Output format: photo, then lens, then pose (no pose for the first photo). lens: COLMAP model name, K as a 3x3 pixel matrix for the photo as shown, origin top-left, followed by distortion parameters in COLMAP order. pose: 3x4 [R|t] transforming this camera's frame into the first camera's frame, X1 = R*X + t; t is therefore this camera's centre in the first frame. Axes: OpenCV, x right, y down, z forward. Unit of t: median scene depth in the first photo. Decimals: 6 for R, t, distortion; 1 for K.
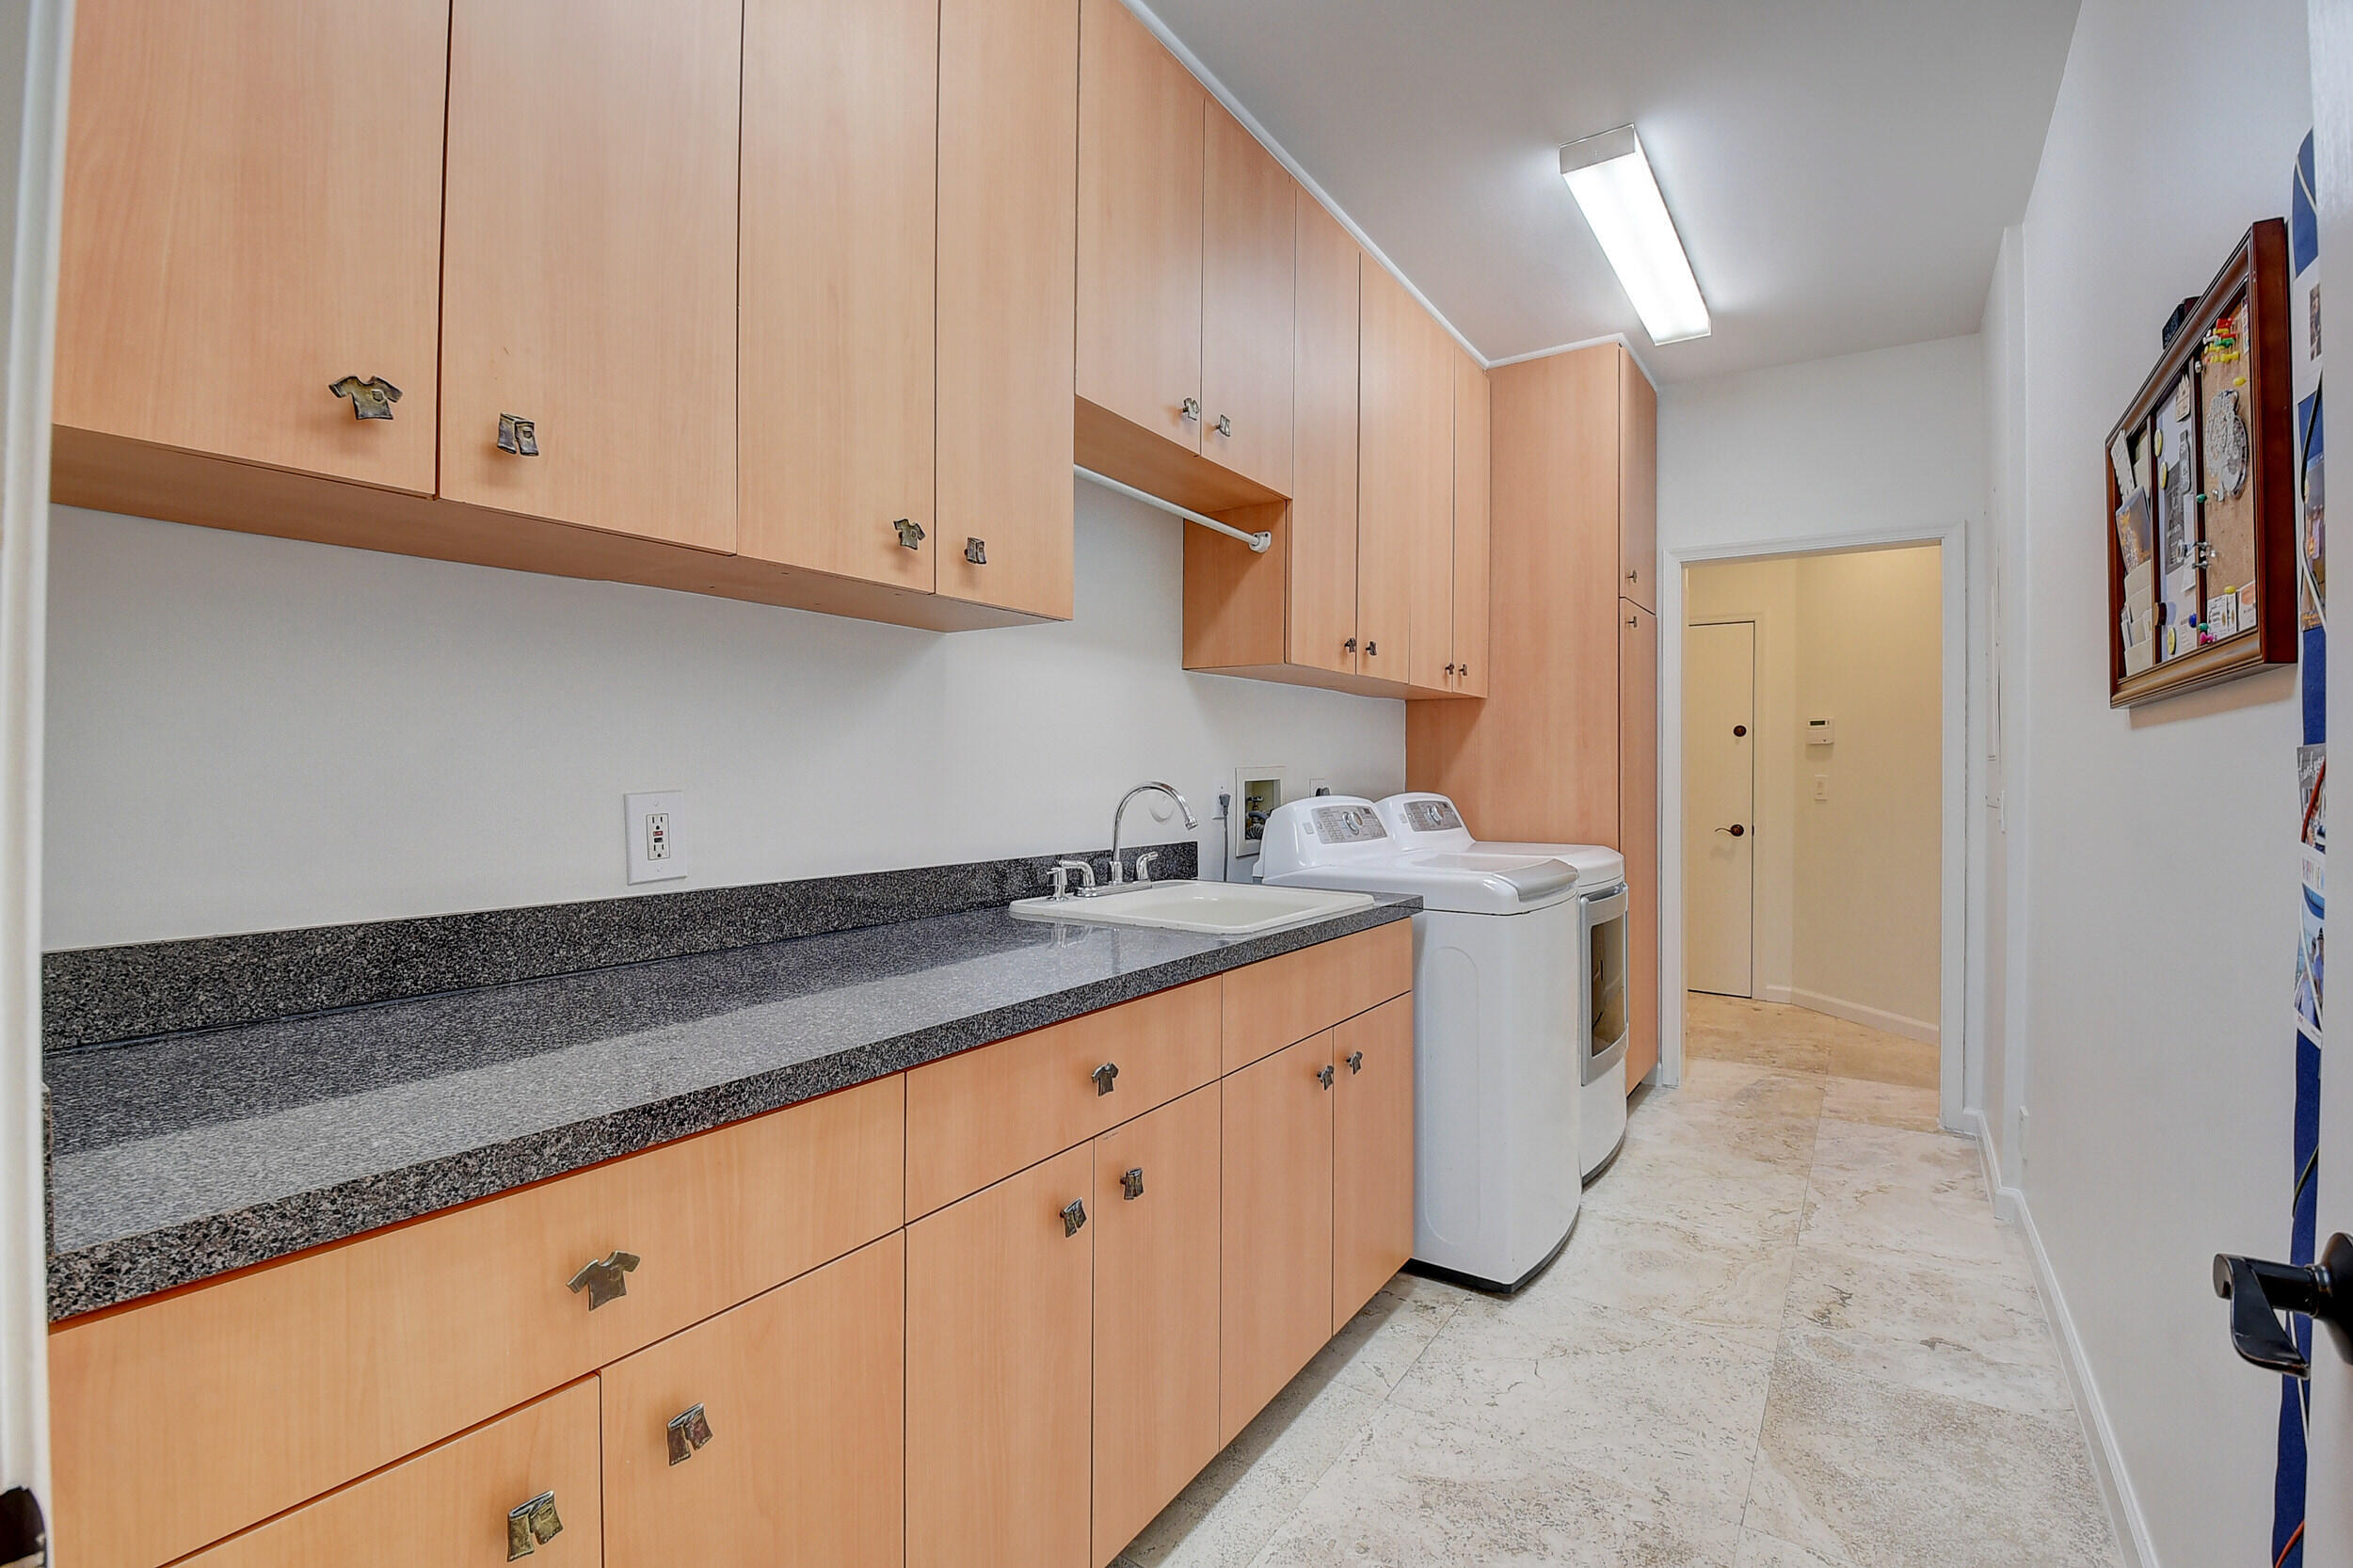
lens RADIAL K [[1039.3, 0, 1177.9], [0, 1039.3, 765.3], [0, 0, 1]] dist [-0.007057, -0.010570]
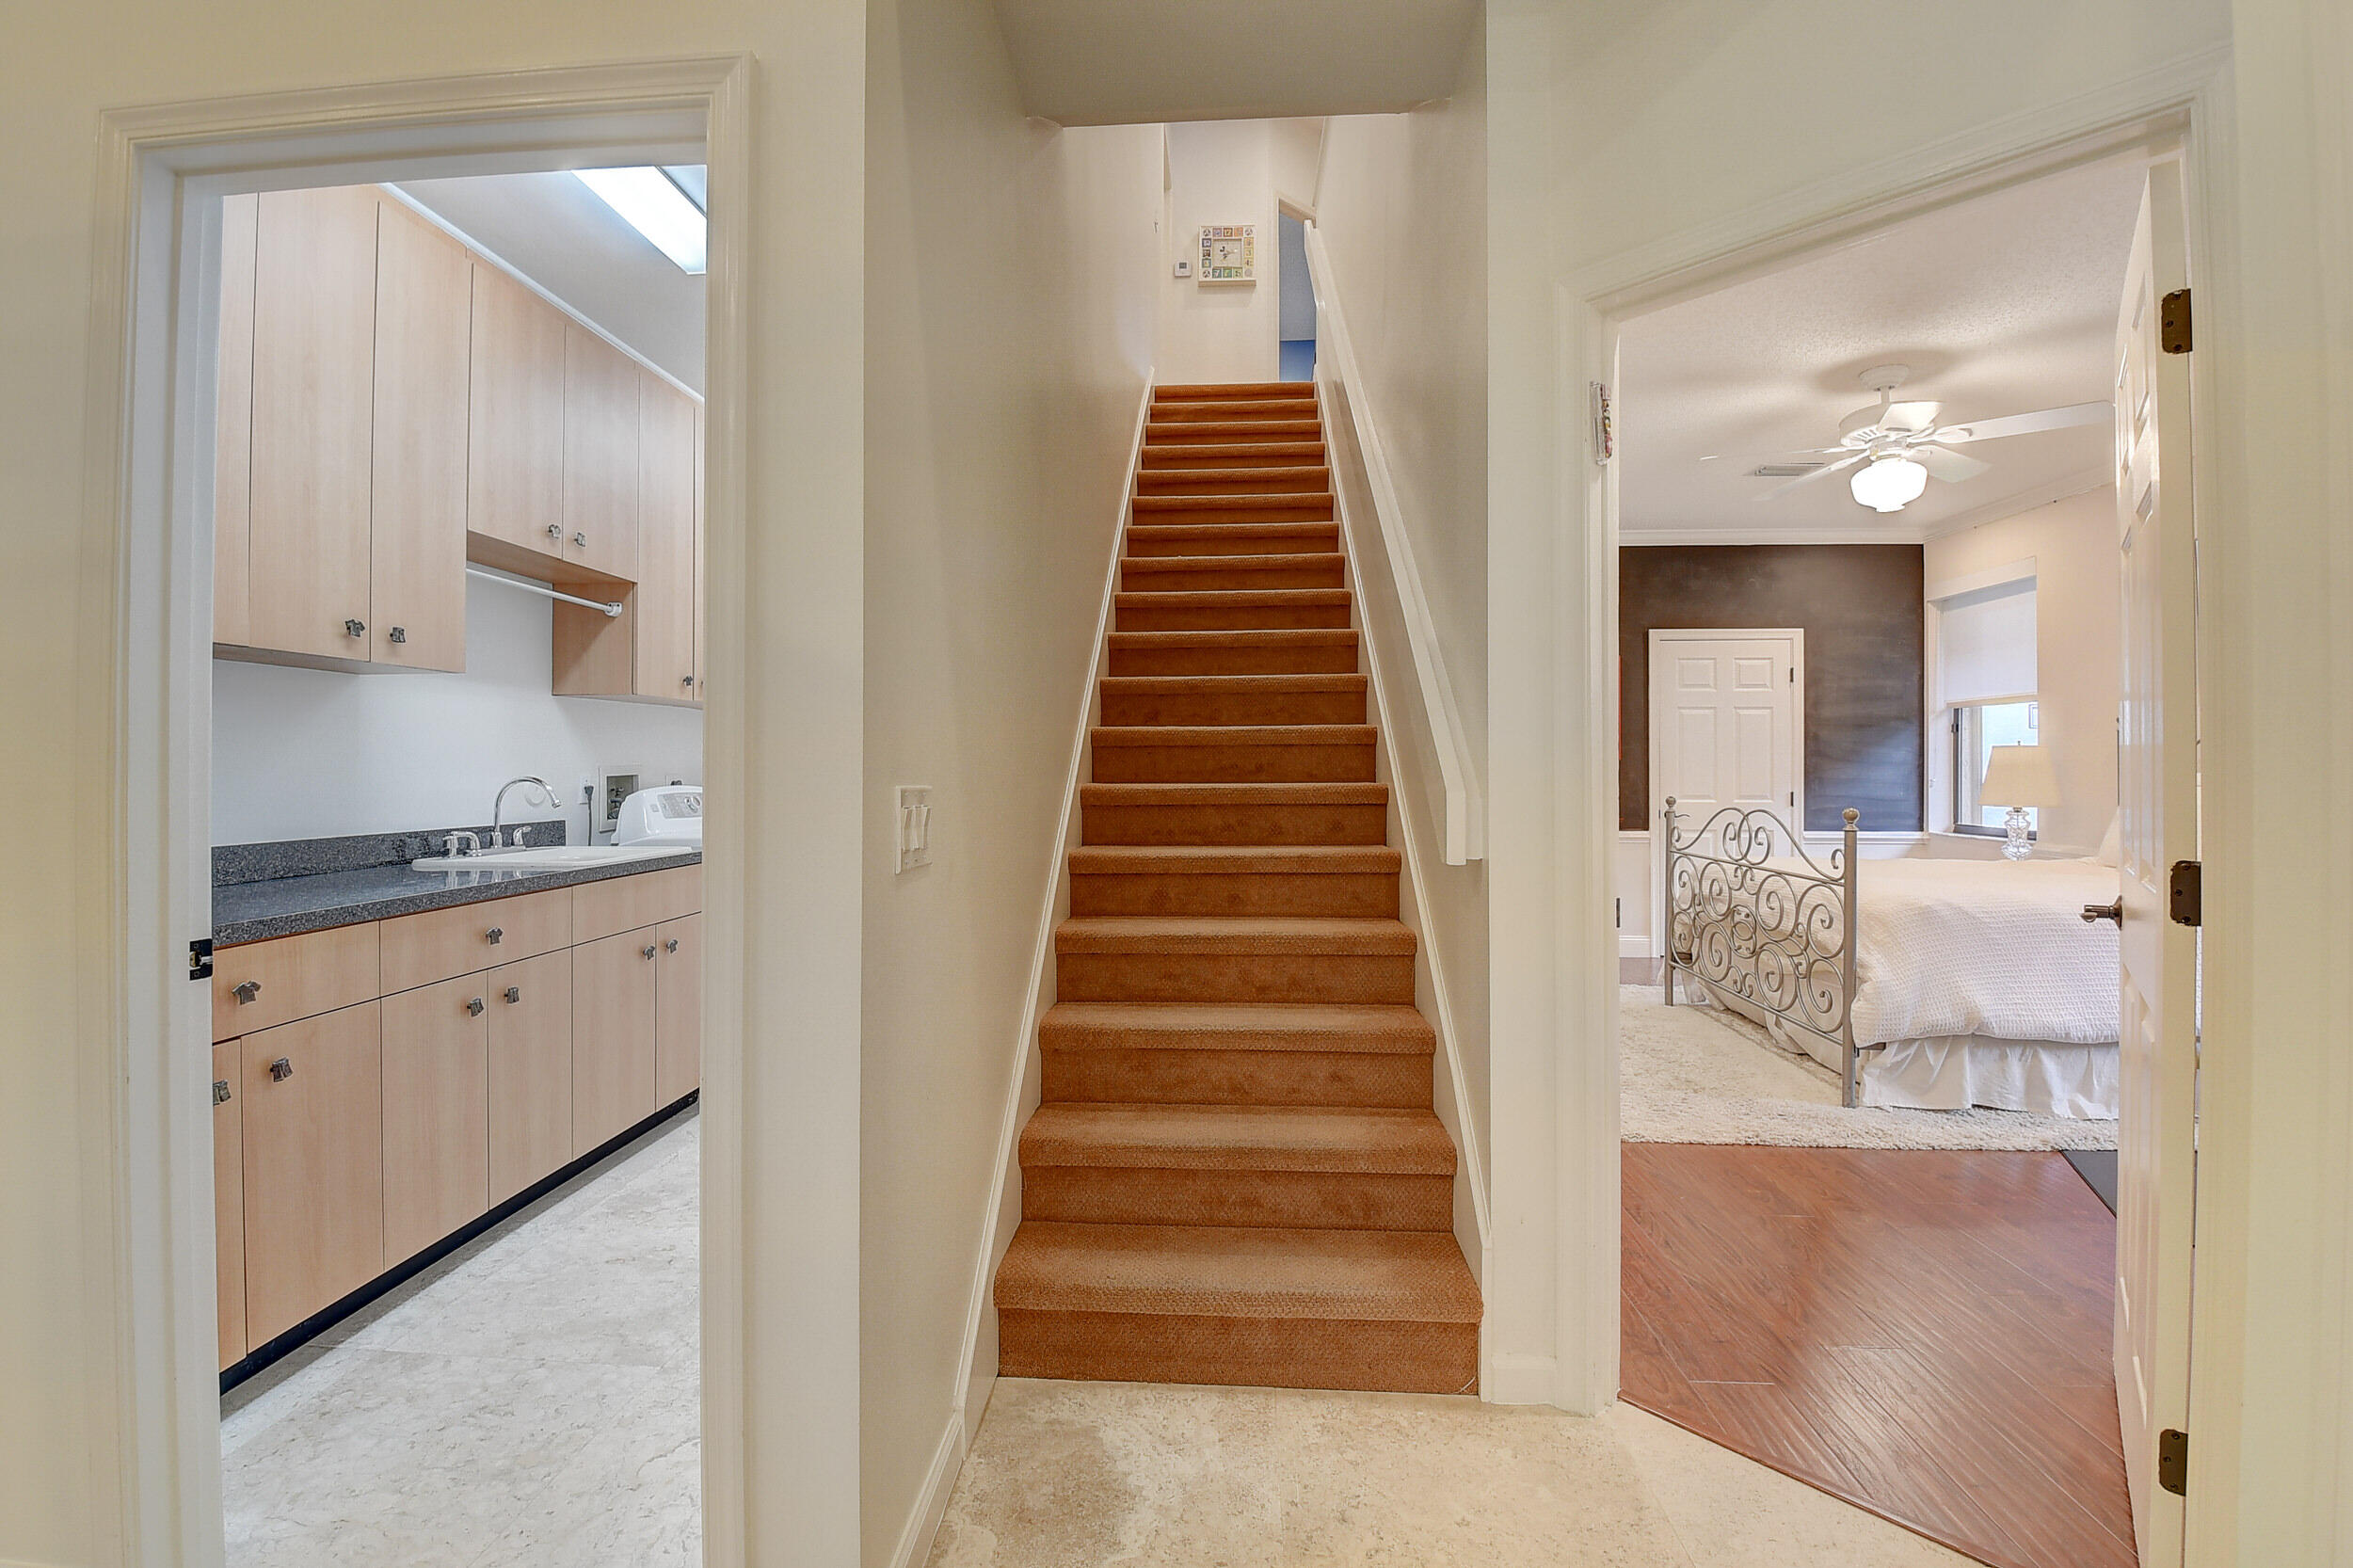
lens RADIAL K [[1039.3, 0, 1175.0], [0, 1039.3, 747.1], [0, 0, 1]] dist [-0.007057, -0.010570]
pose [[0.862802, -0.002079, 0.505537, 0.027477], [0.008206, 0.999917, -0.009893, -0.003556], [-0.505475, 0.012685, 0.862748, -0.724369]]
